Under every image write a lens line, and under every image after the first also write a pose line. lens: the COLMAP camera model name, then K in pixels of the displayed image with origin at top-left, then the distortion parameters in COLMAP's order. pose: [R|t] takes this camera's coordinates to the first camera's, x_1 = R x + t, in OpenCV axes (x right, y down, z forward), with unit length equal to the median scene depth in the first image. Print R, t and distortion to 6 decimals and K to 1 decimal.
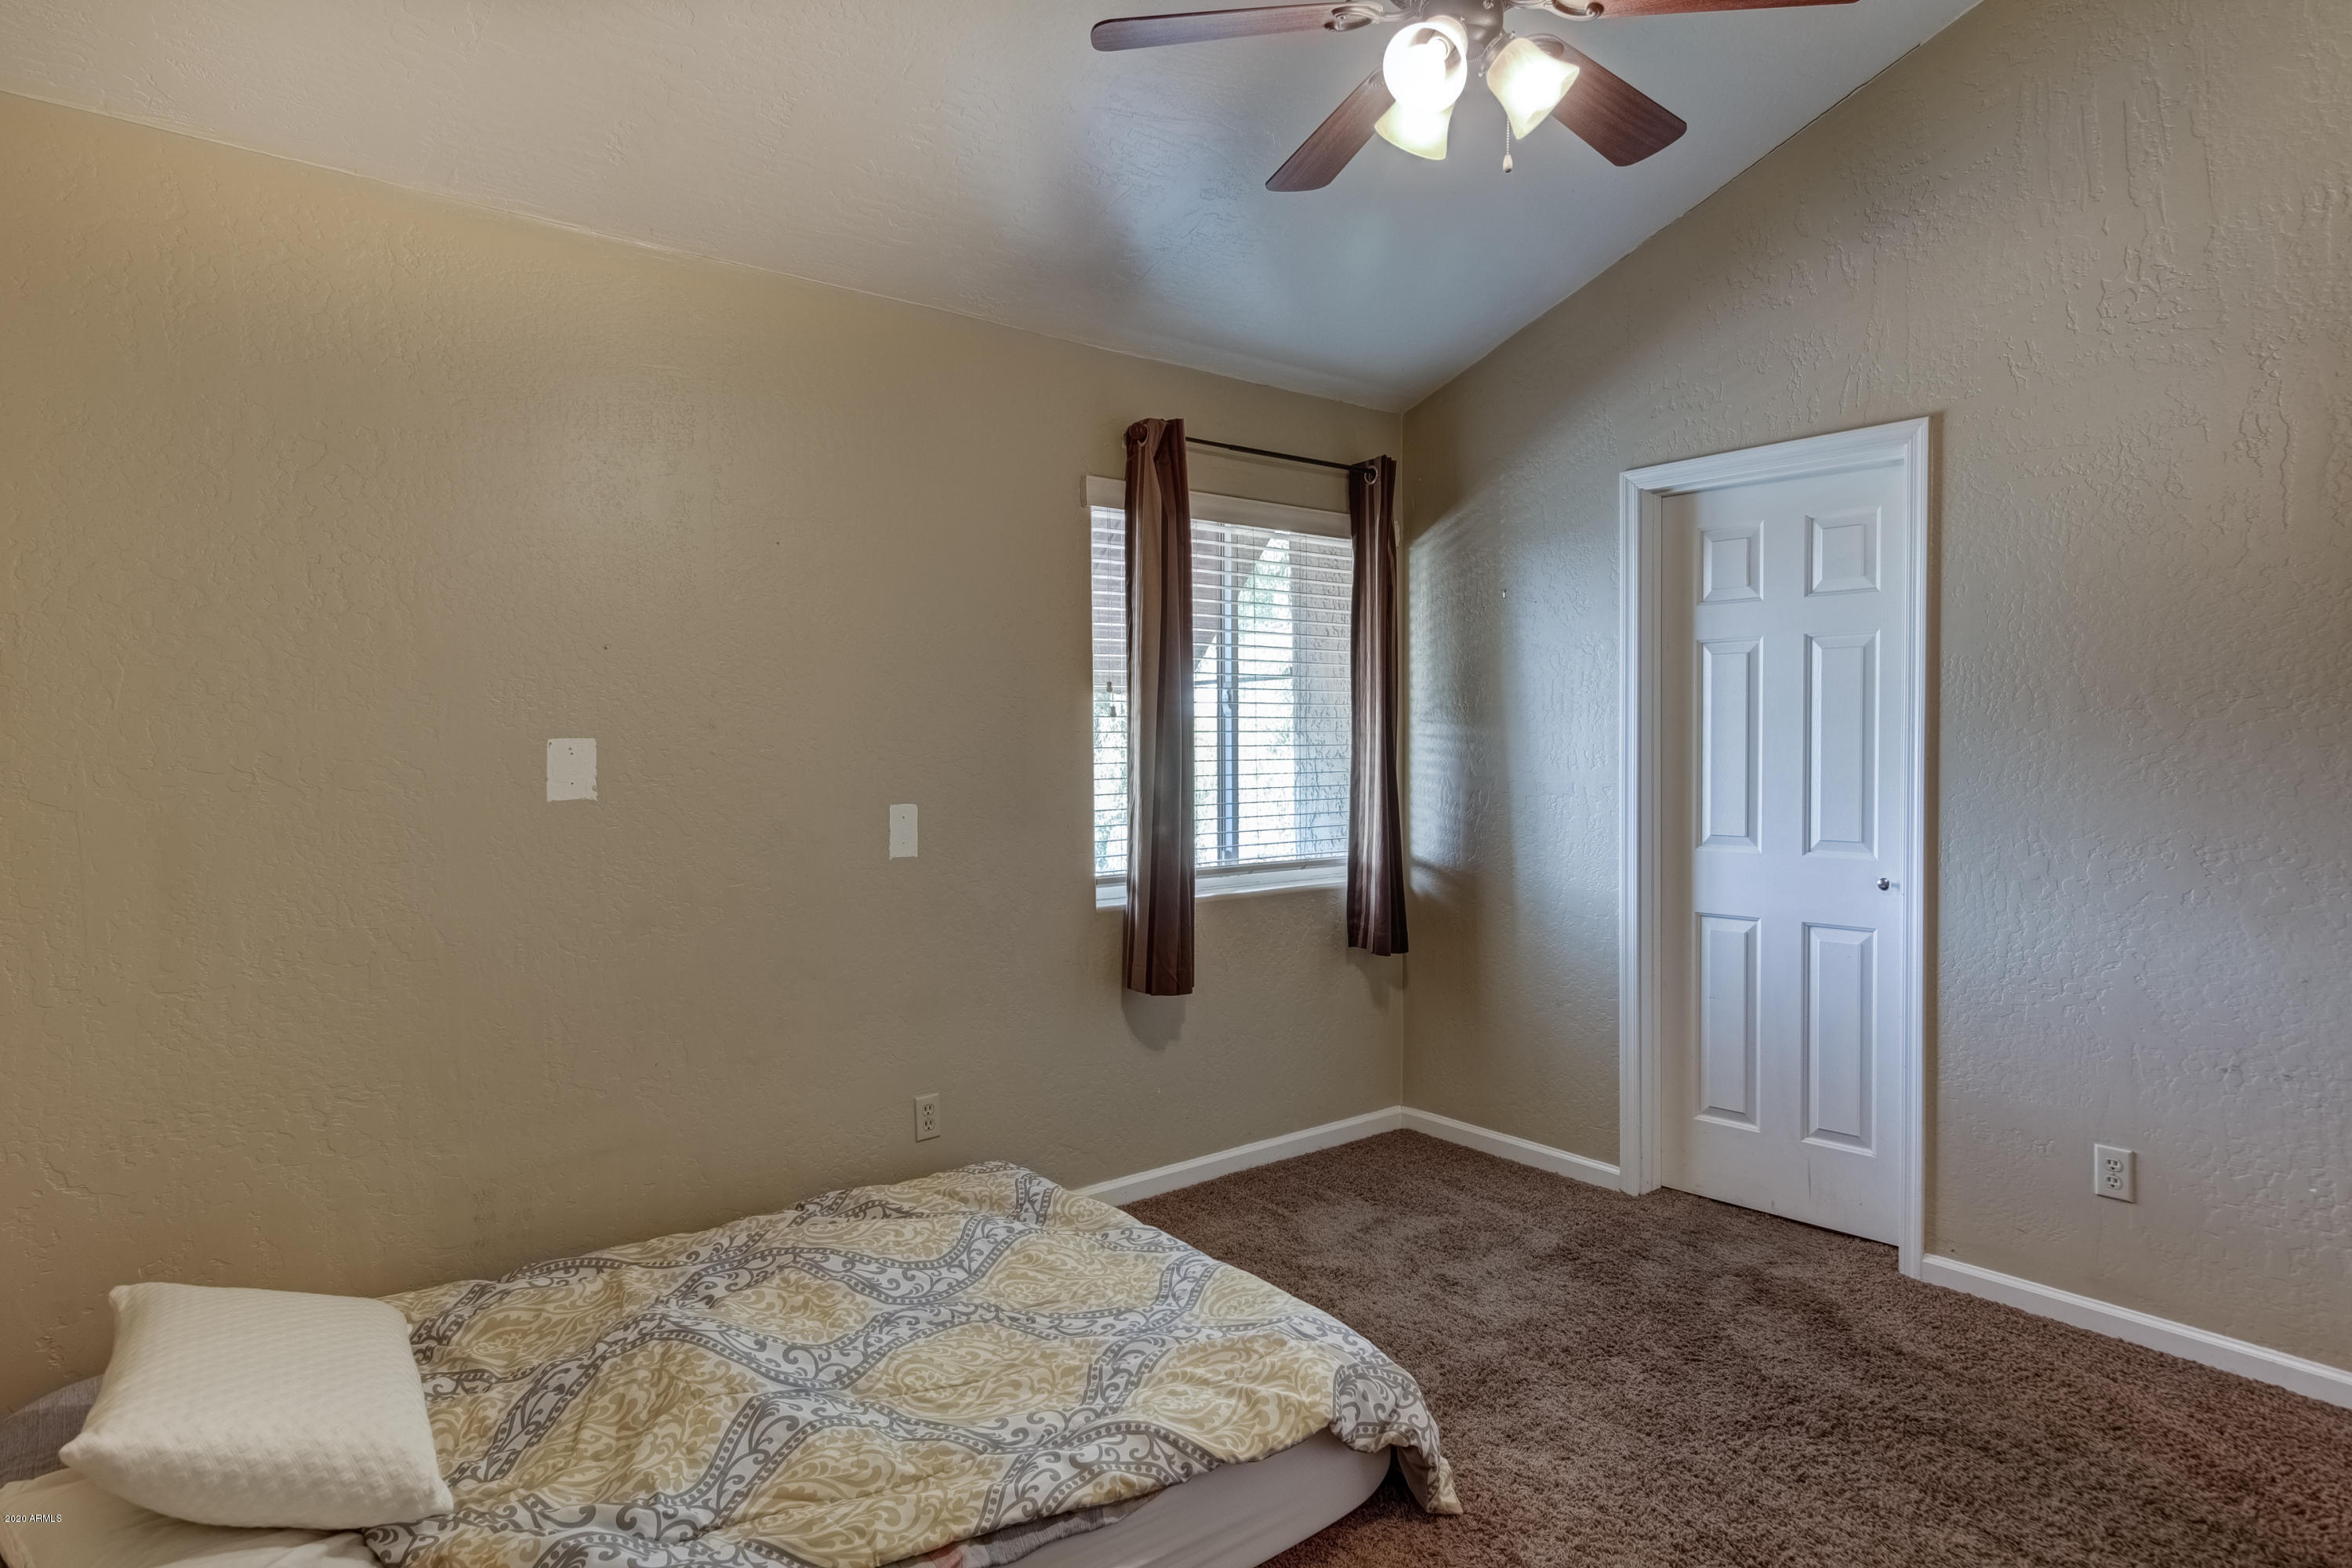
lens RADIAL K [[1400.9, 0, 1177.5], [0, 1400.9, 777.9], [0, 0, 1]] dist [0.001479, 0.024552]
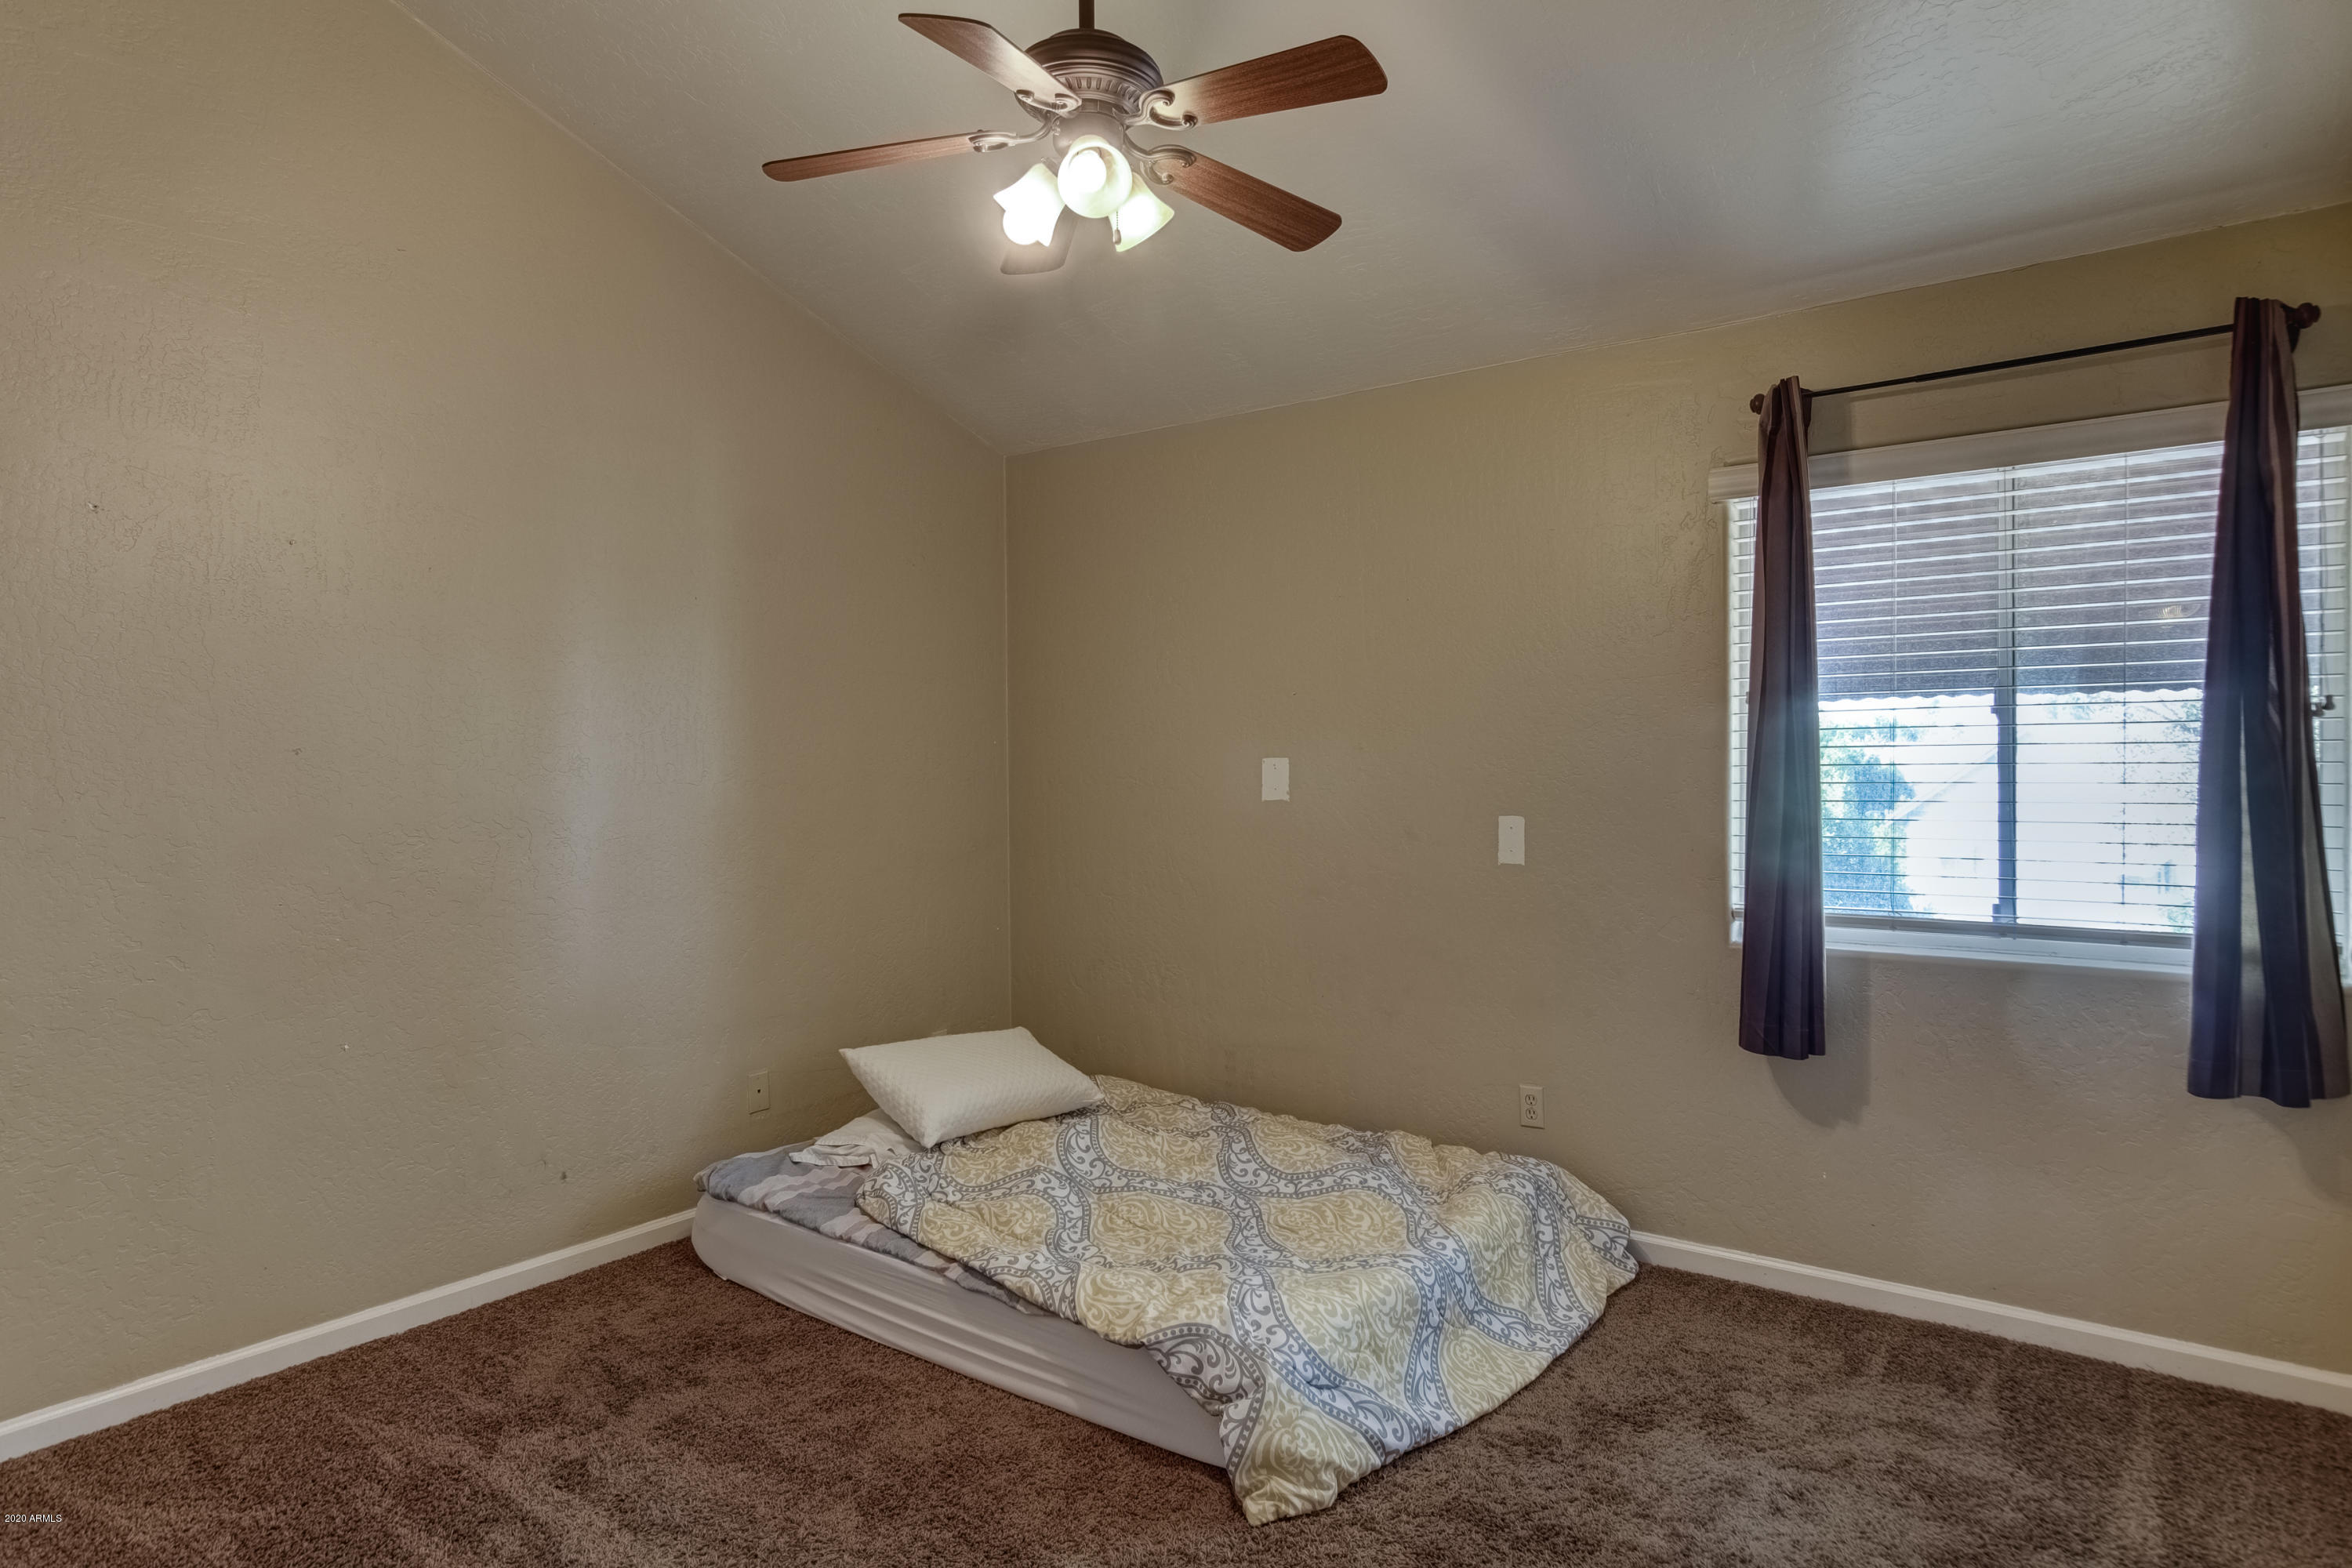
lens RADIAL K [[1400.9, 0, 1177.5], [0, 1400.9, 777.9], [0, 0, 1]] dist [0.001479, 0.024552]
pose [[0.209567, 0.017462, -0.977638, 0.832917], [-0.016397, 0.999763, 0.014342, -0.022918], [0.977657, 0.013025, 0.209804, 0.511545]]
